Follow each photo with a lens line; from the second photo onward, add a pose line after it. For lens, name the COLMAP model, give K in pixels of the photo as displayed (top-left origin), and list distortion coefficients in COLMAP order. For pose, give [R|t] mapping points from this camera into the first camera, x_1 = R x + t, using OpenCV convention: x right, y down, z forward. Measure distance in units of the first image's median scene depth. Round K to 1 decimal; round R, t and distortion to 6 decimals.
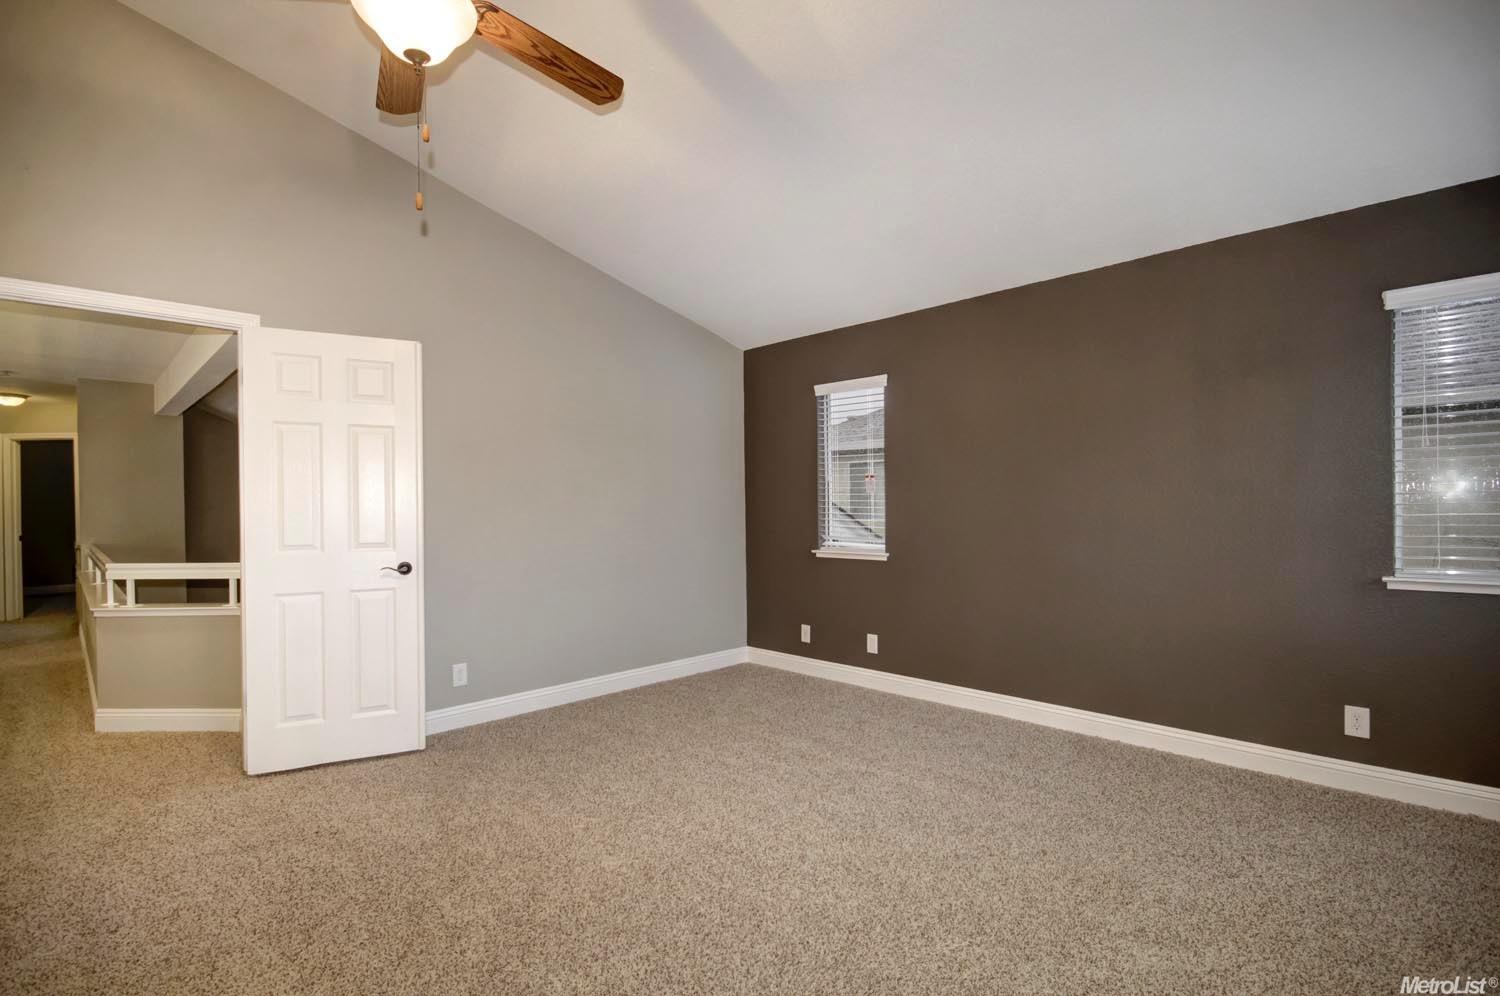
lens RADIAL K [[695.7, 0, 749.8], [0, 695.7, 509.5], [0, 0, 1]] dist [-0.011919, 0.000270]
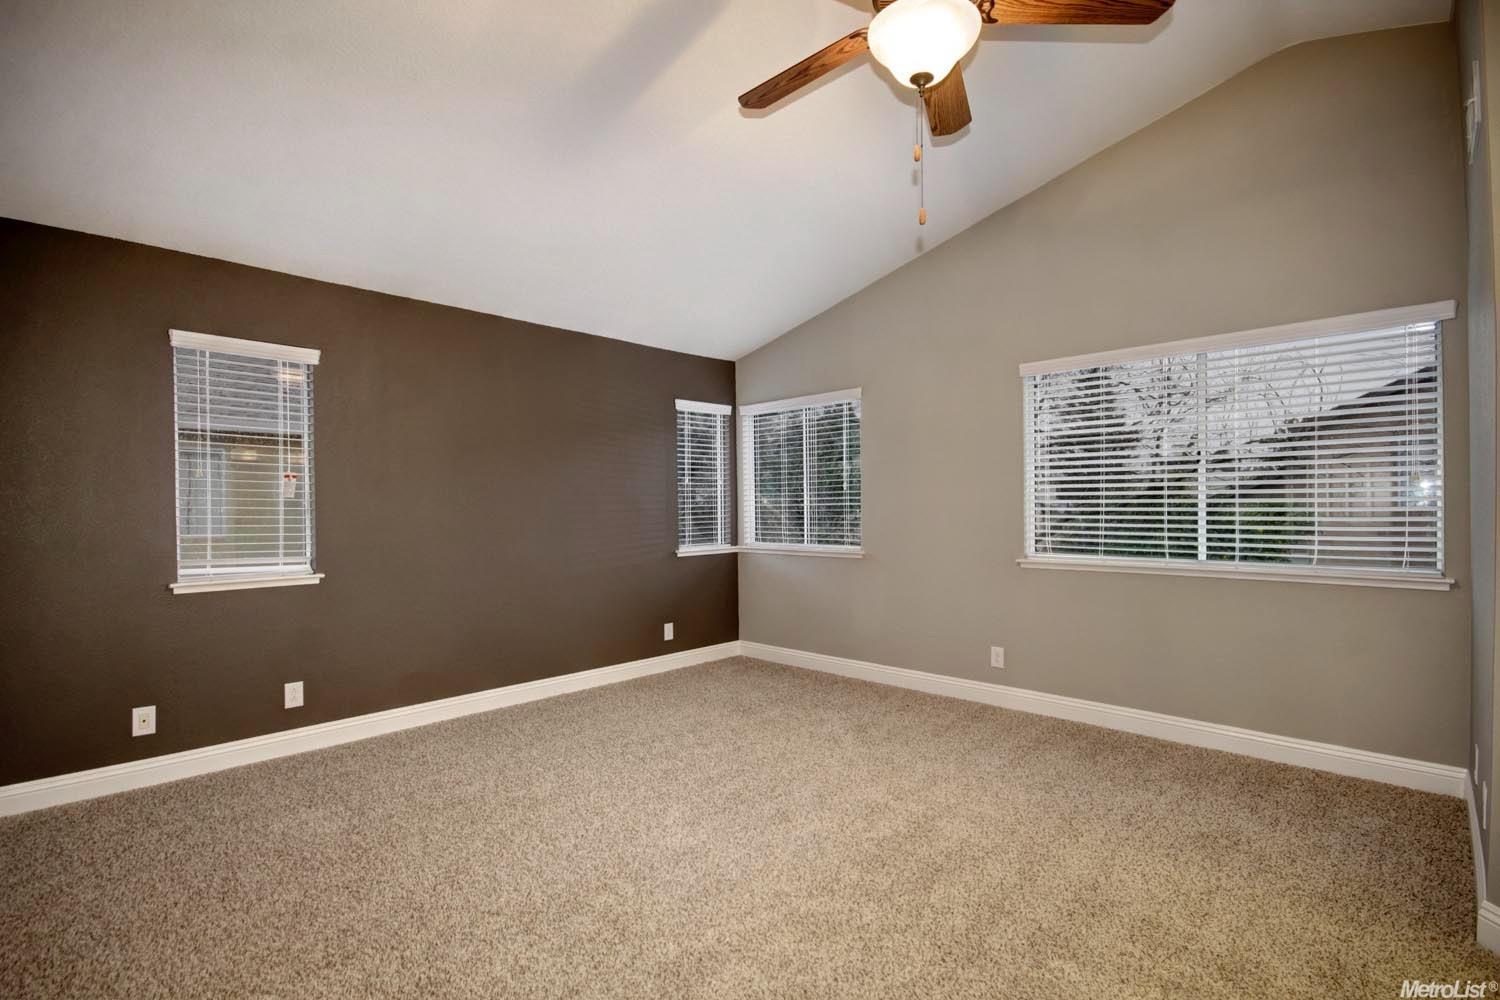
lens RADIAL K [[655.0, 0, 746.4], [0, 655.0, 516.5], [0, 0, 1]] dist [-0.016598, 0.000061]
pose [[-0.004549, 0.000283, 0.999990, -0.512525], [0.009316, 0.999957, -0.000240, 0.002710], [-0.999946, 0.009315, -0.004552, 0.496629]]
